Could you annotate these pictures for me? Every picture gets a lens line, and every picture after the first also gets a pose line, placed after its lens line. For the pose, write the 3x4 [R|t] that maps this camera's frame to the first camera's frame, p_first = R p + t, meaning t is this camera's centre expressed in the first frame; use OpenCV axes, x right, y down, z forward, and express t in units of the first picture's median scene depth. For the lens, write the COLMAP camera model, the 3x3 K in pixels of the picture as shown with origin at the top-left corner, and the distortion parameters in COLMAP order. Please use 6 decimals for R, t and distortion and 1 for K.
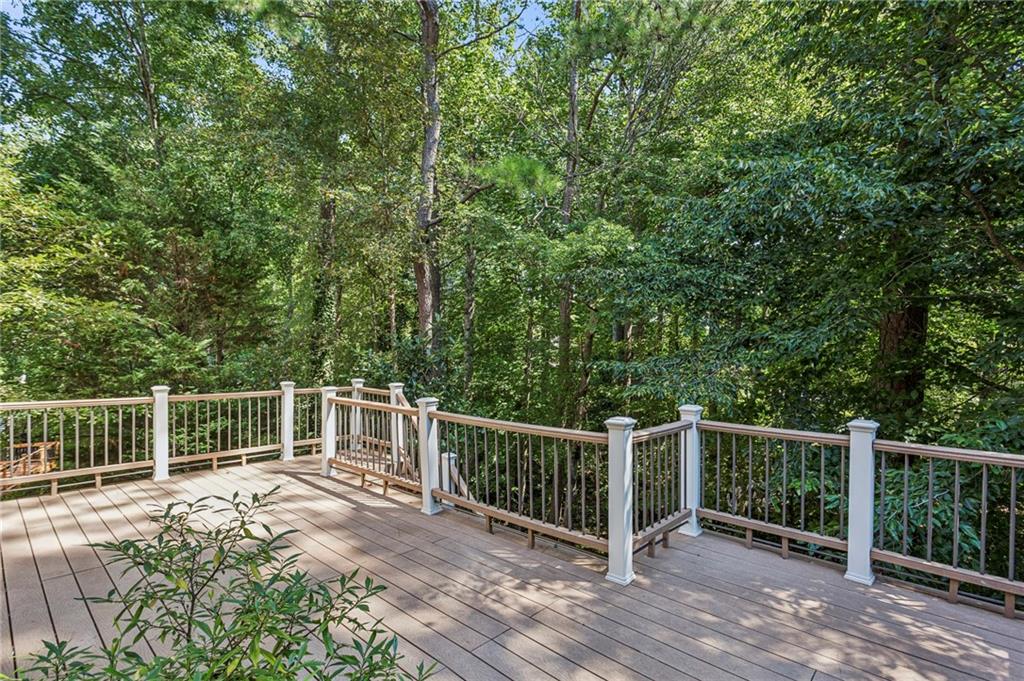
lens RADIAL K [[488.1, 0, 509.2], [0, 488.1, 336.0], [0, 0, 1]] dist [-0.001201, -0.000286]
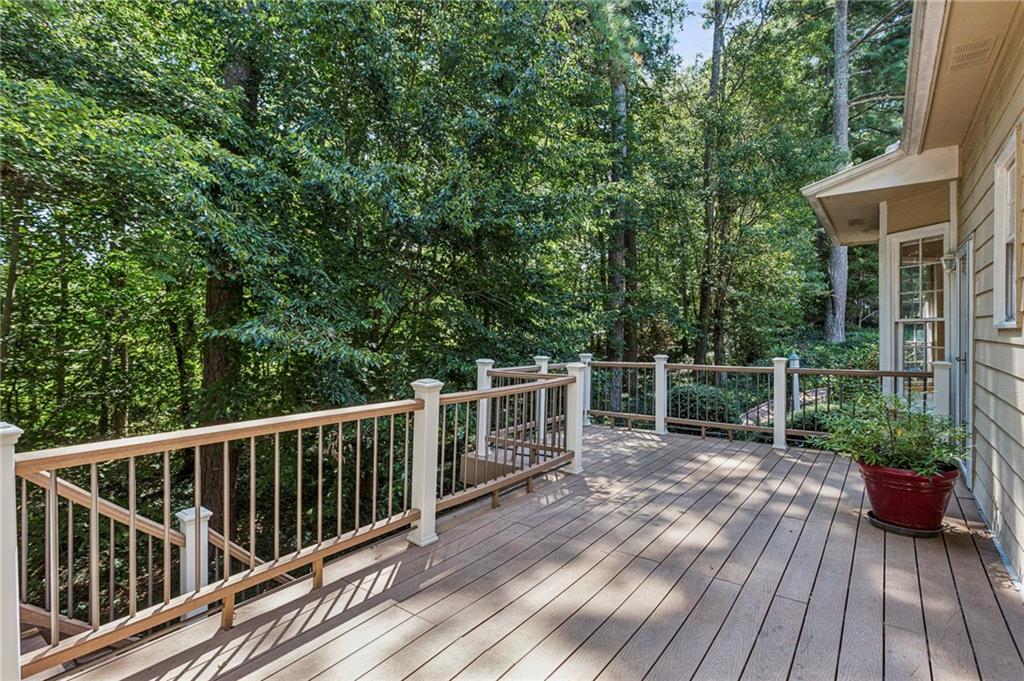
lens RADIAL K [[488.1, 0, 509.2], [0, 488.1, 336.0], [0, 0, 1]] dist [-0.001201, -0.000286]
pose [[-0.086312, -0.012078, 0.996195, -1.061525], [-0.029950, 0.999506, 0.009523, 0.056718], [-0.995818, -0.029014, -0.086631, 1.132975]]
